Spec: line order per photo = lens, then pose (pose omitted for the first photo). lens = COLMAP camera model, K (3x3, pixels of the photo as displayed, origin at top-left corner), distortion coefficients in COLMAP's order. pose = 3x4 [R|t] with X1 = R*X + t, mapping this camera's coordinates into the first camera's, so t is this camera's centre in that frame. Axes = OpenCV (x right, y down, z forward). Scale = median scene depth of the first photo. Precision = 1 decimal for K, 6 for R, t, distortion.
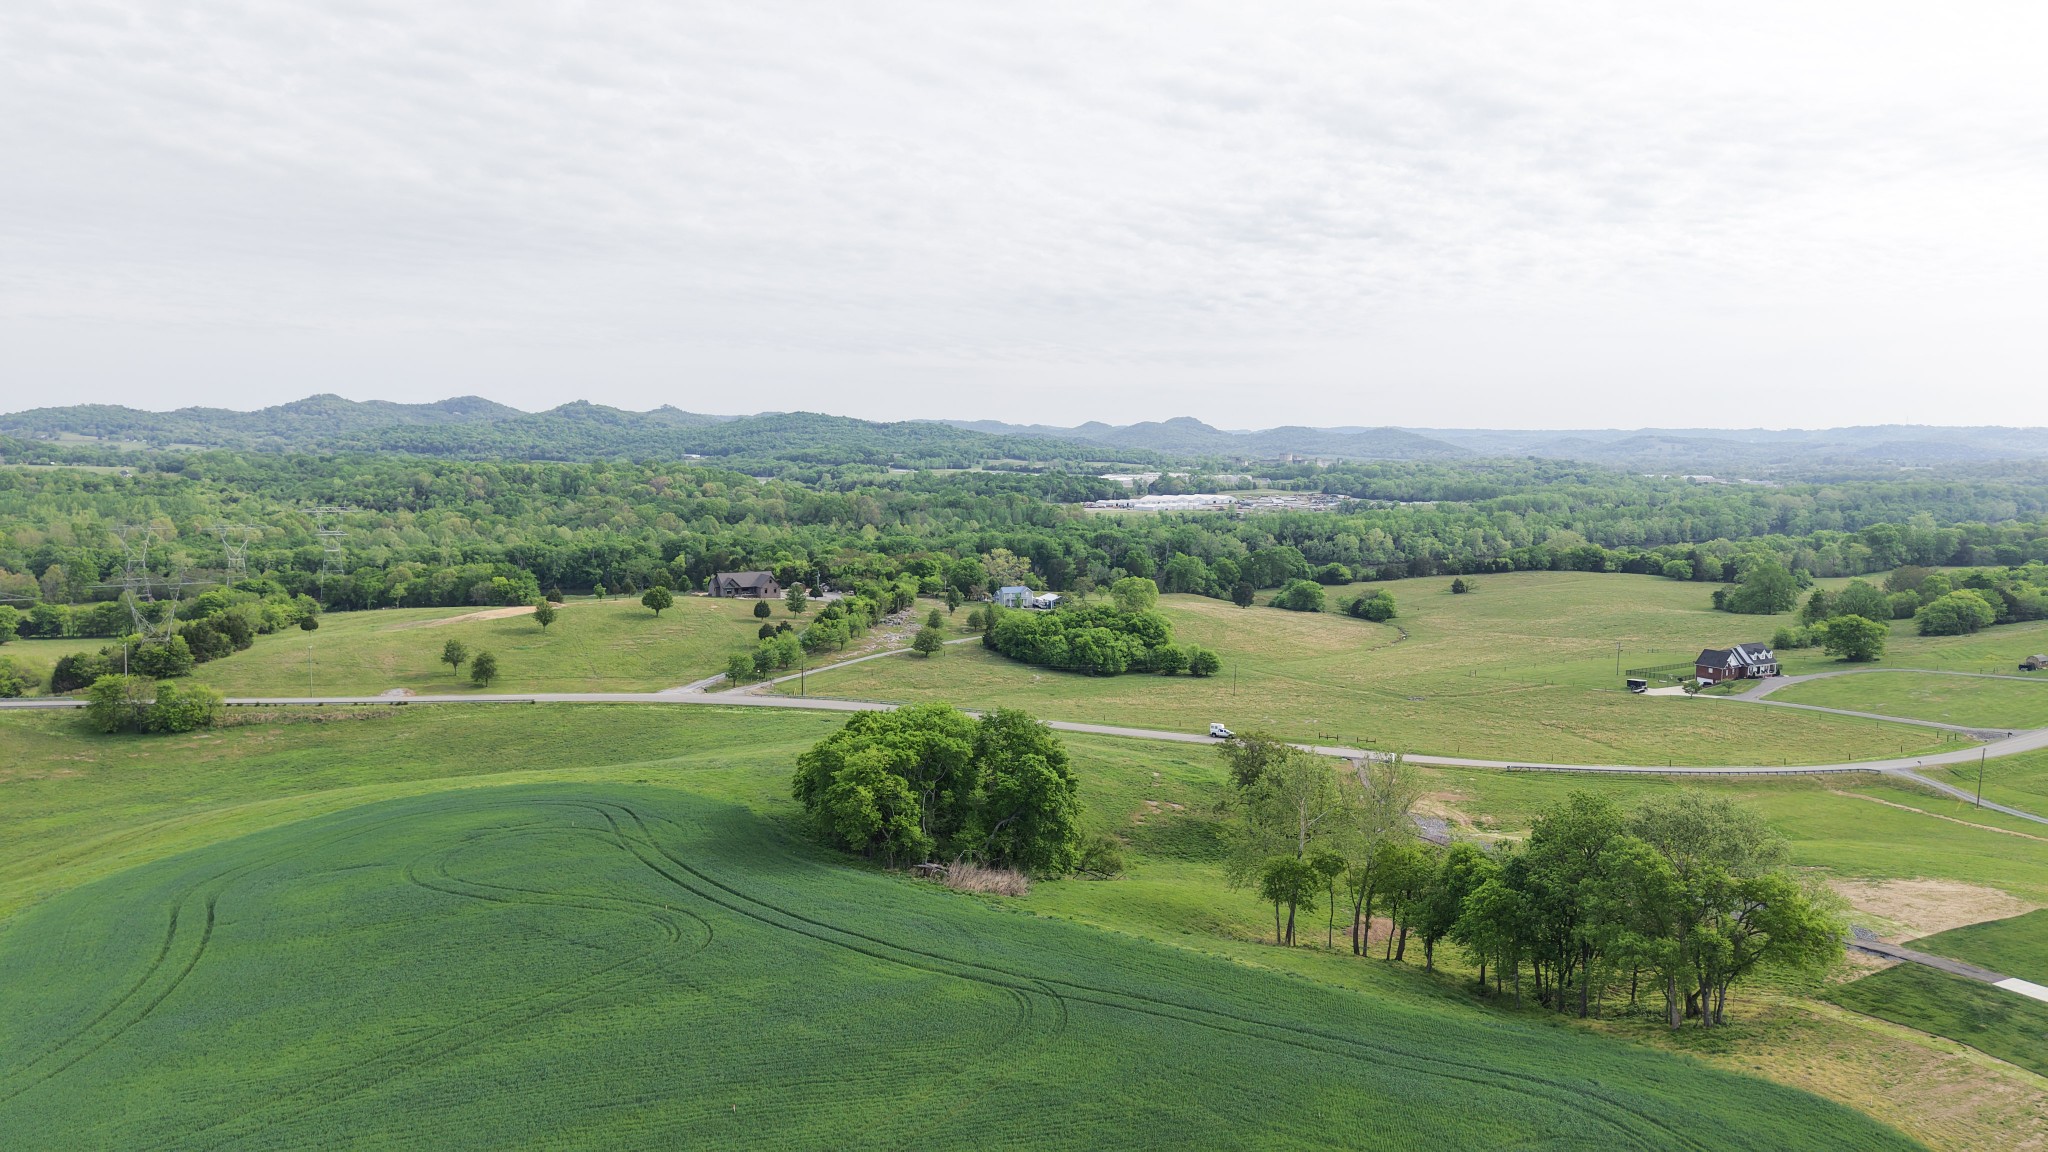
lens RADIAL K [[1370.5, 0, 1016.6], [0, 1370.5, 563.5], [0, 0, 1]] dist [0.031578, -0.040696]
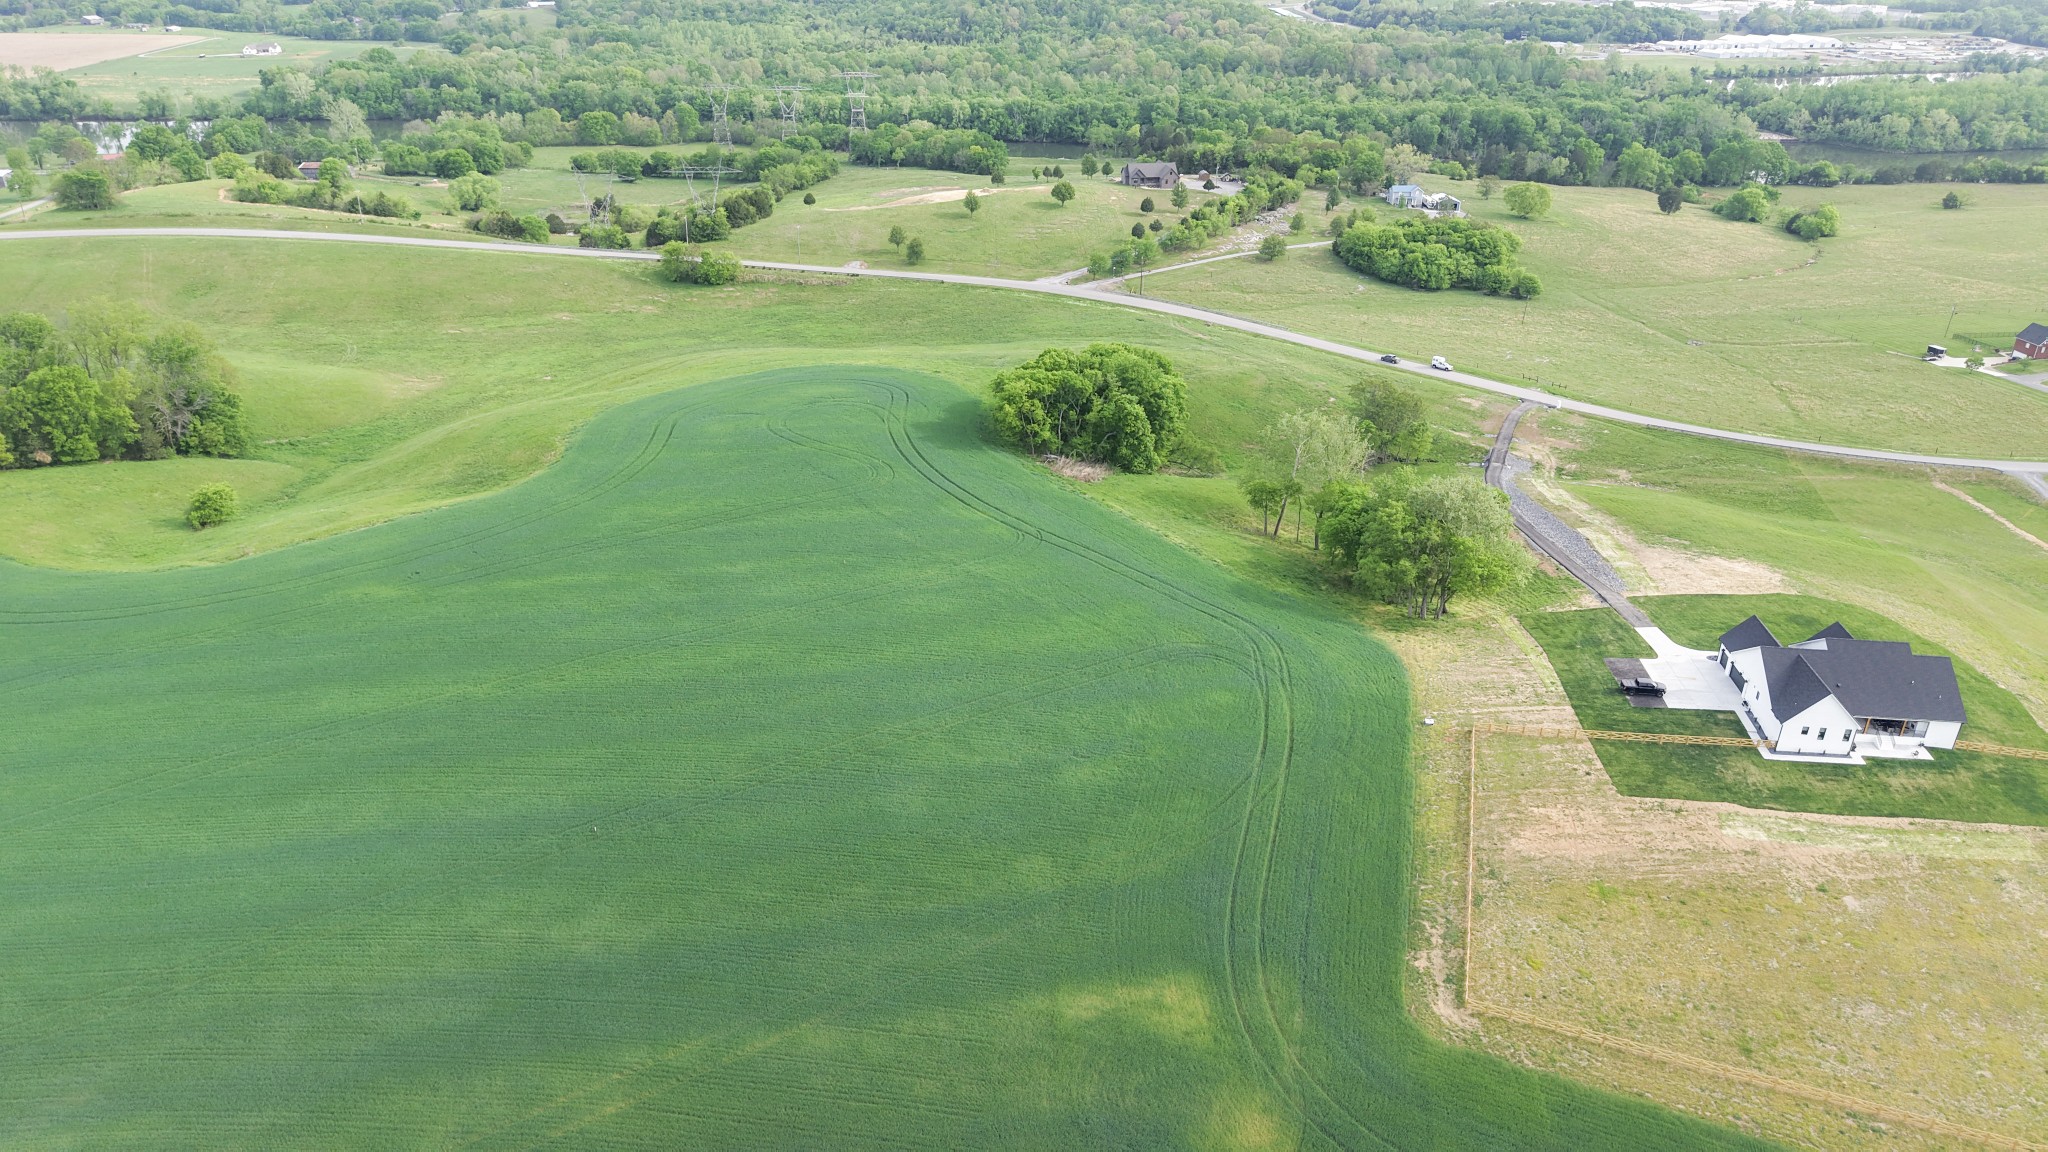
lens RADIAL K [[1370.5, 0, 1031.3], [0, 1370.5, 566.0], [0, 0, 1]] dist [0.031578, -0.040696]
pose [[0.924025, 0.163038, -0.345826, 0.222566], [-0.036388, 0.937916, 0.344949, -0.097352], [0.380596, -0.306158, 0.872590, -0.210460]]
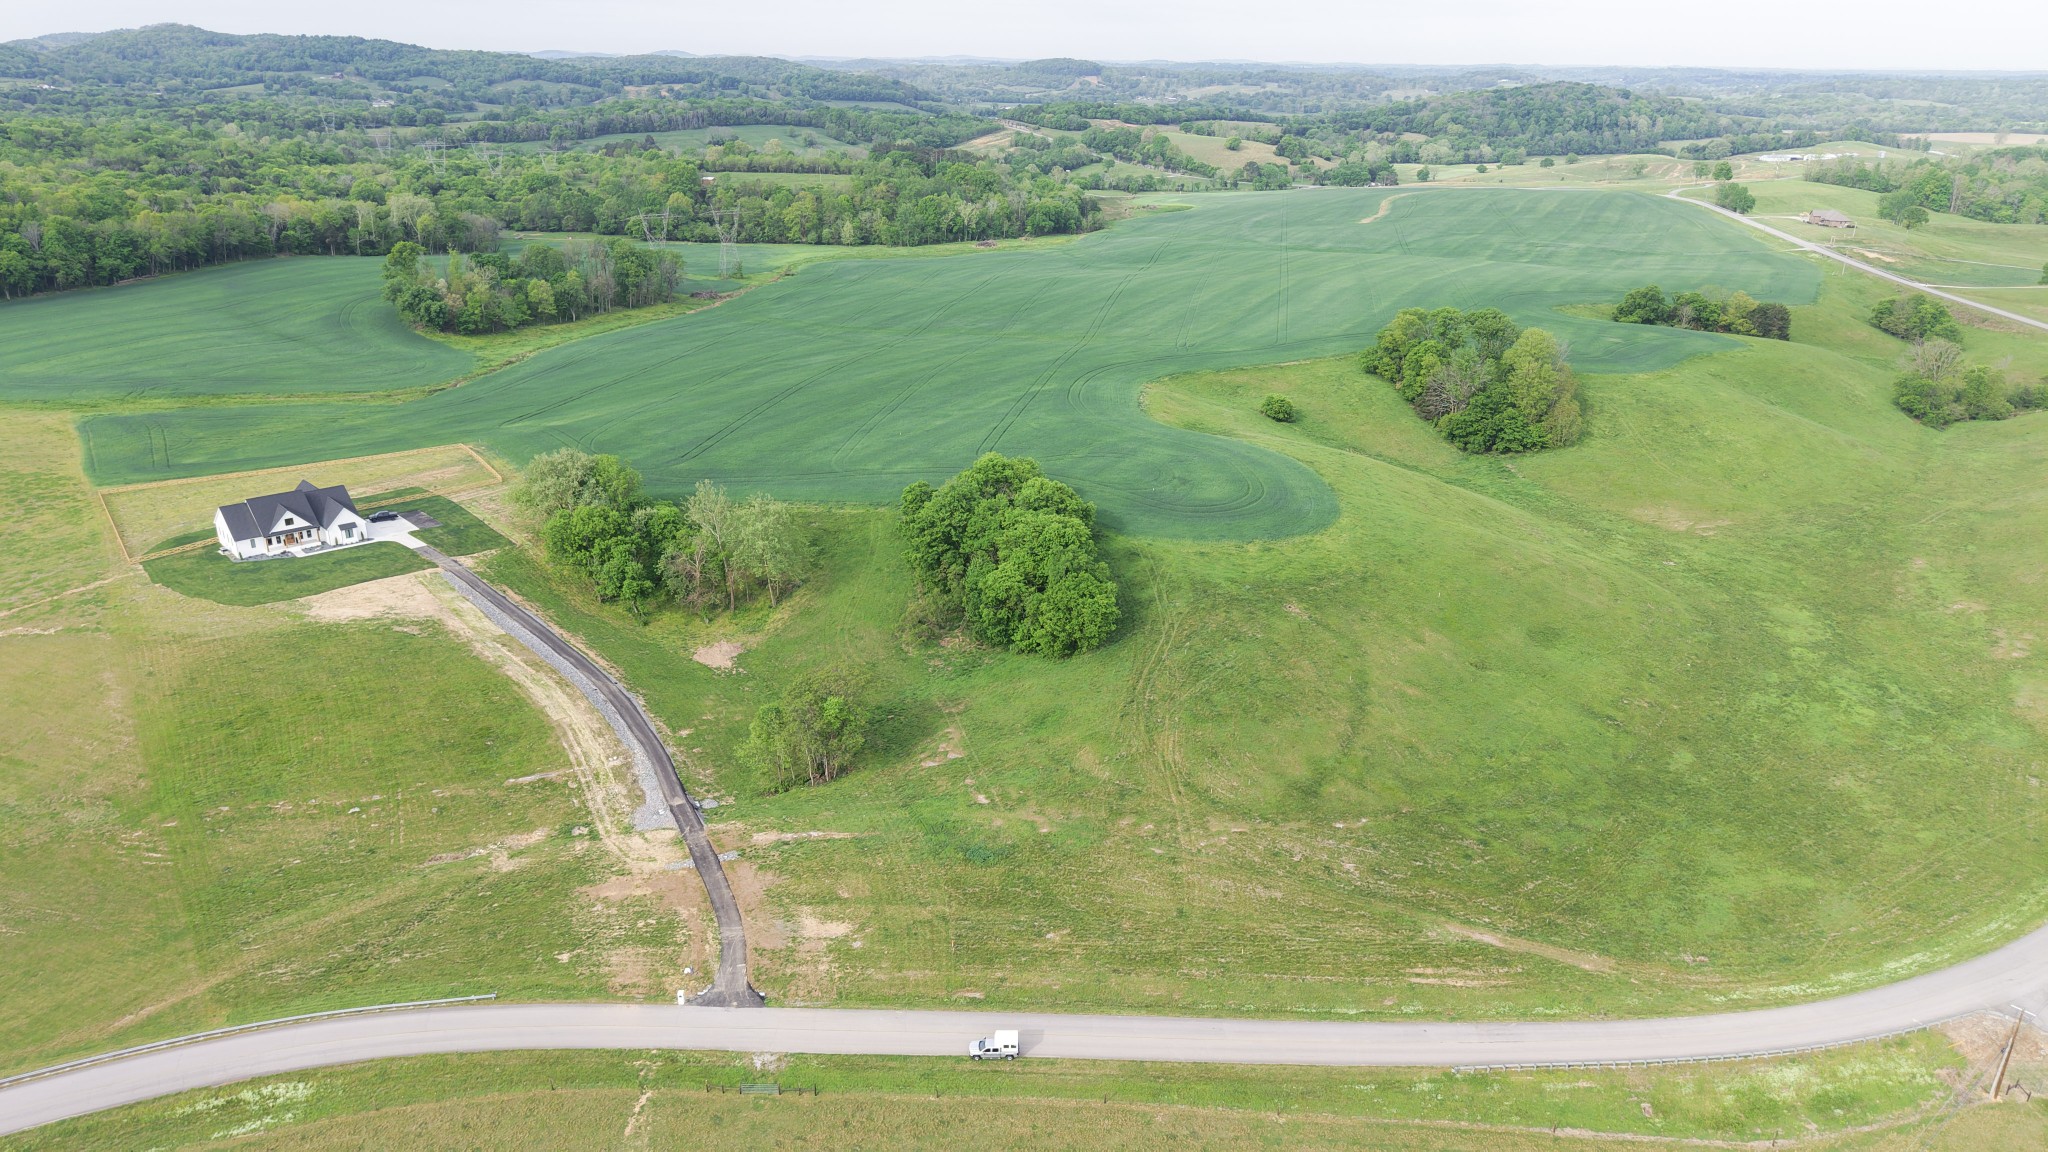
lens RADIAL K [[1370.5, 0, 1023.3], [0, 1370.5, 555.4], [0, 0, 1]] dist [0.031578, -0.040696]
pose [[-0.898709, 0.123531, -0.420787, 0.285353], [-0.064280, 0.912038, 0.405038, -0.218716], [0.433809, 0.391060, -0.811716, 1.145391]]
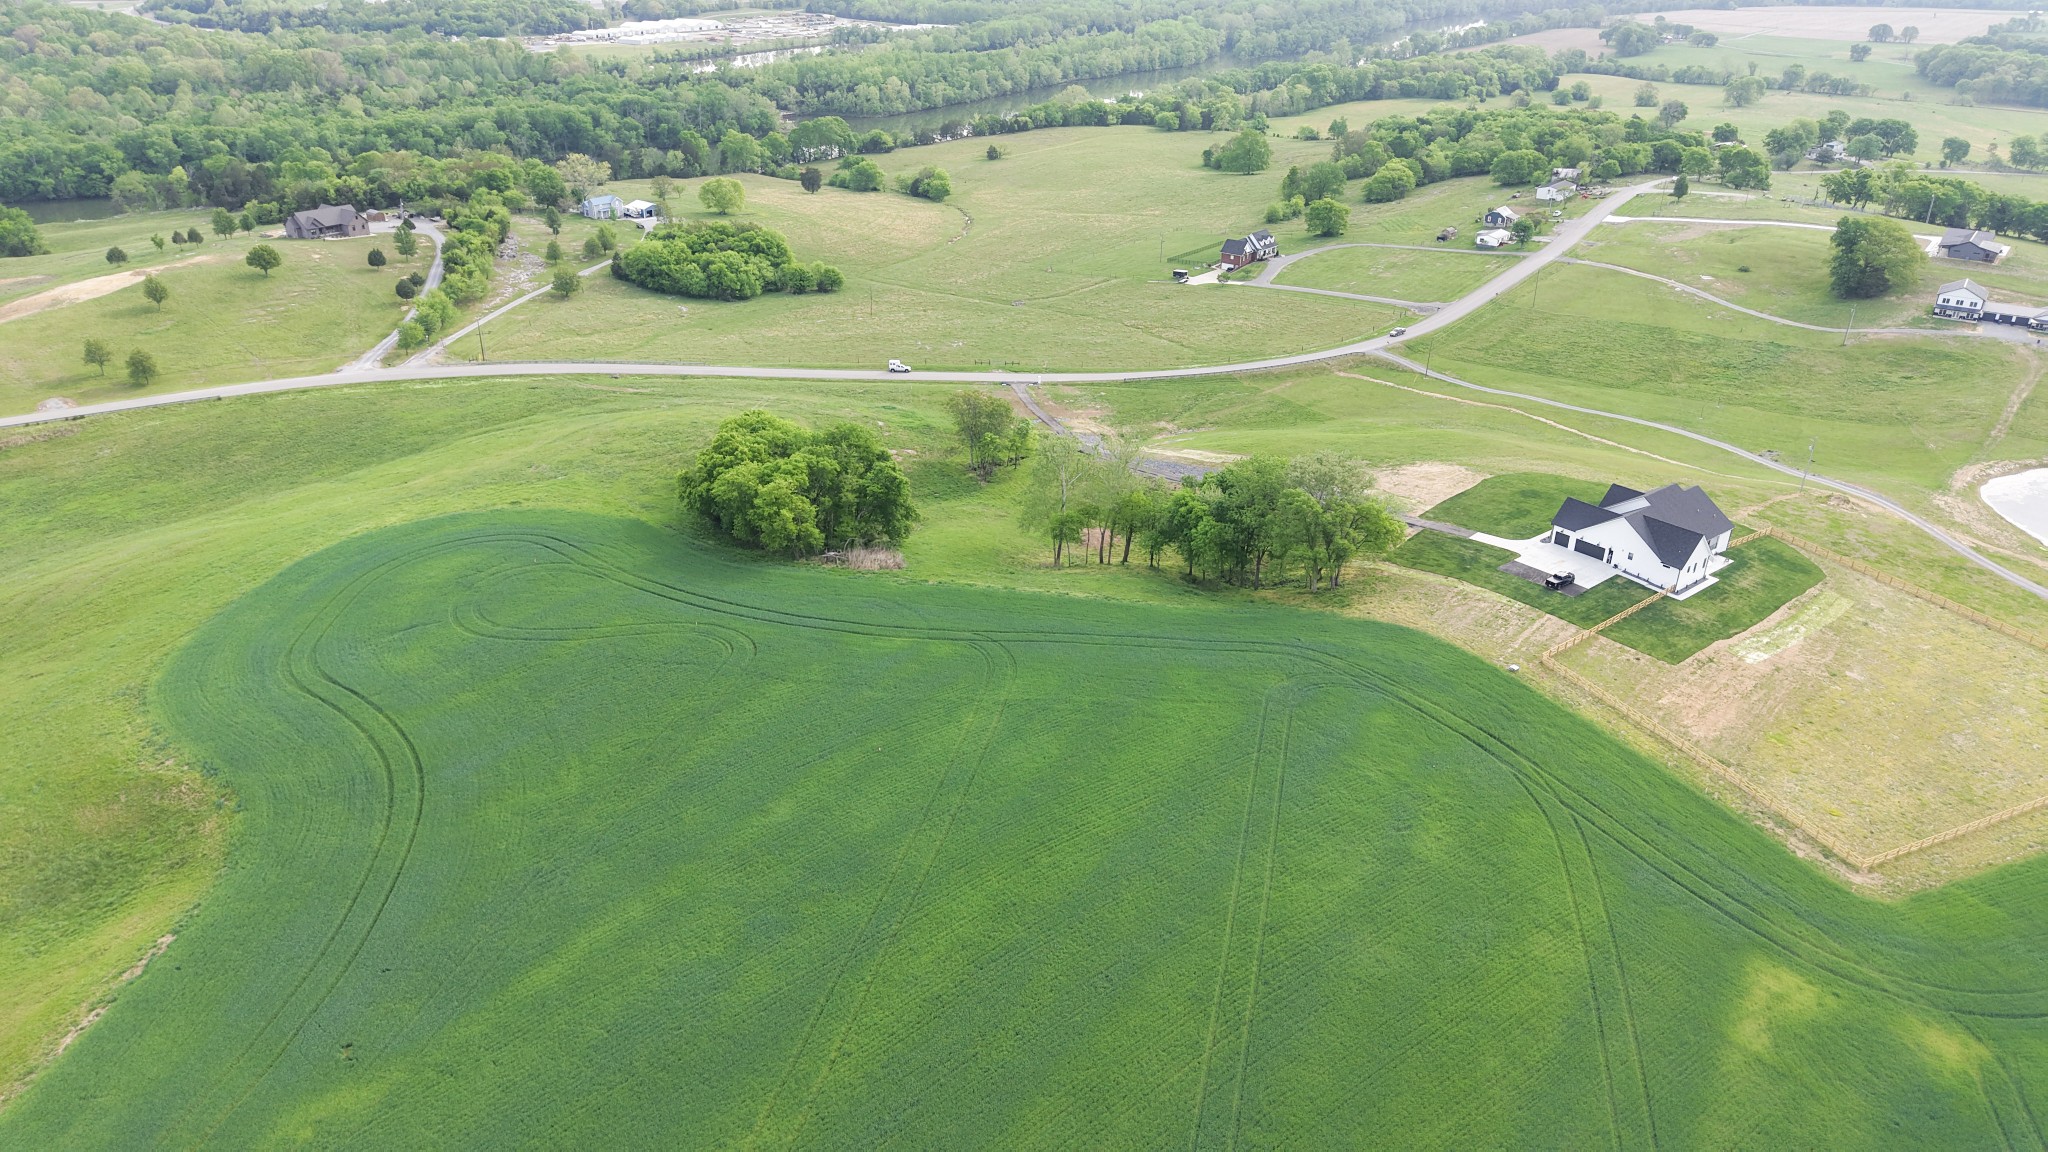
lens RADIAL K [[1370.5, 0, 1022.3], [0, 1370.5, 583.2], [0, 0, 1]] dist [0.031578, -0.040696]
pose [[0.926892, -0.160420, 0.339319, -0.158594], [0.030451, 0.933219, 0.358017, -0.106904], [-0.374092, -0.321510, 0.869877, -0.124460]]
